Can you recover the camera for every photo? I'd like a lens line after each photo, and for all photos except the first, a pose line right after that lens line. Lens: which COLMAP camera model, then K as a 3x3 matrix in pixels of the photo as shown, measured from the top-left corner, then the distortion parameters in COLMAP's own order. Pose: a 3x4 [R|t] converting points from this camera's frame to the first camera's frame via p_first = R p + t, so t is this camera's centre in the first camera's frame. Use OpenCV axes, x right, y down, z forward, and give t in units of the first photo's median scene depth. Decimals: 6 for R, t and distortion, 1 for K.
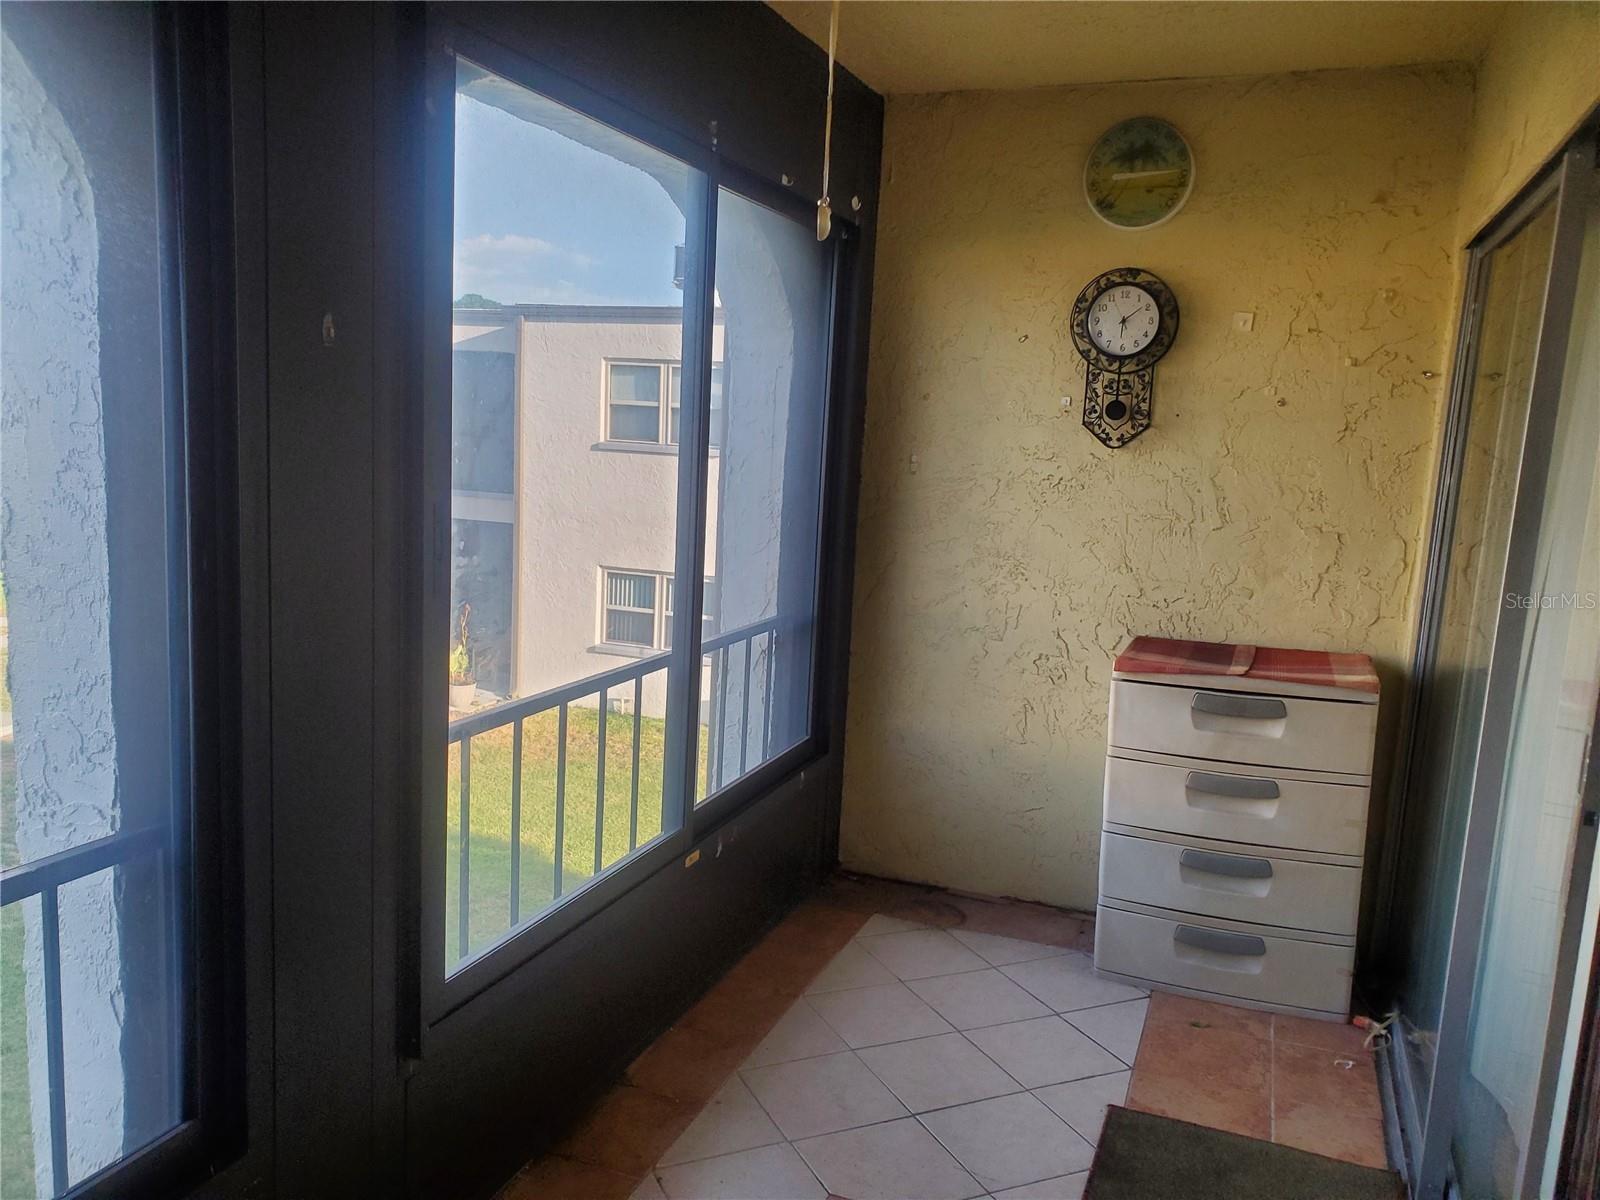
lens RADIAL K [[1254.8, 0, 797.8], [0, 1254.8, 604.6], [0, 0, 1]] dist [0.052497, -0.060348]
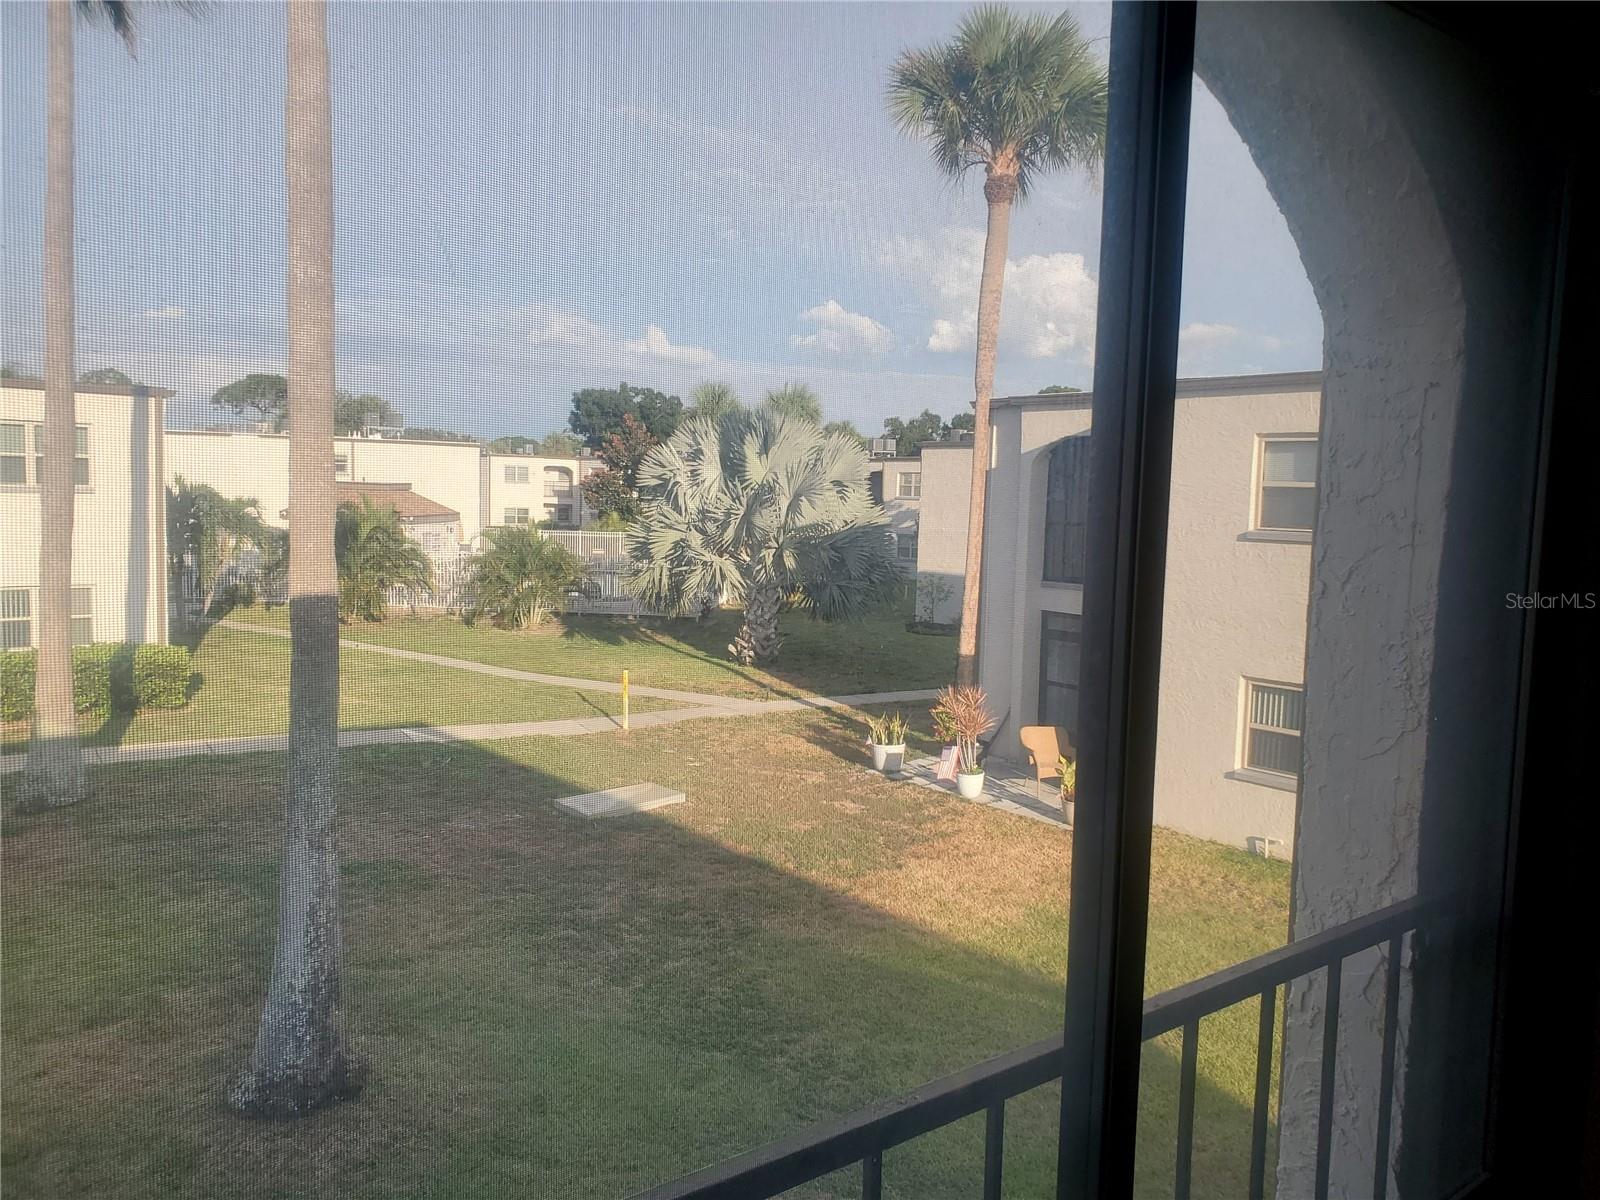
lens RADIAL K [[1254.8, 0, 803.4], [0, 1254.8, 591.6], [0, 0, 1]] dist [0.052497, -0.060348]
pose [[0.869487, 0.010790, -0.493839, 0.004373], [-0.050695, 0.996431, -0.067487, -0.015331], [0.491348, 0.083714, 0.866931, 0.112359]]
